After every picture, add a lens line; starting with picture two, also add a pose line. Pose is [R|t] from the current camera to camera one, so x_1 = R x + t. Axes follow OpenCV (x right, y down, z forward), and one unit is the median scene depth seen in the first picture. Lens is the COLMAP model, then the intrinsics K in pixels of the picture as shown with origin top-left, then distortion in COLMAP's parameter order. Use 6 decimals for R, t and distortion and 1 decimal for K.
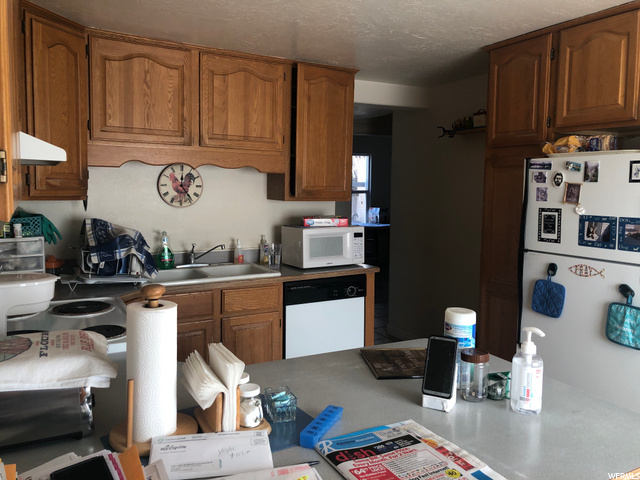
lens RADIAL K [[521.0, 0, 302.8], [0, 521.0, 229.6], [0, 0, 1]] dist [0.024626, -0.023796]
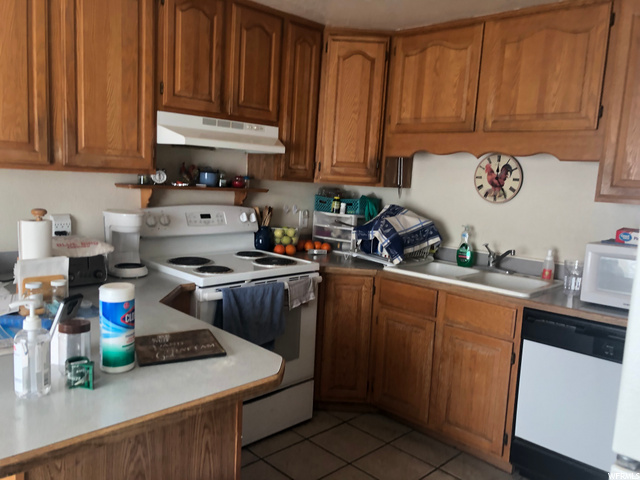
lens RADIAL K [[521.0, 0, 317.4], [0, 521.0, 240.6], [0, 0, 1]] dist [0.024626, -0.023796]
pose [[0.292808, 0.119187, -0.948714, 0.544939], [-0.127030, 0.988255, 0.084948, -0.016945], [0.947696, 0.095642, 0.304509, 0.462955]]
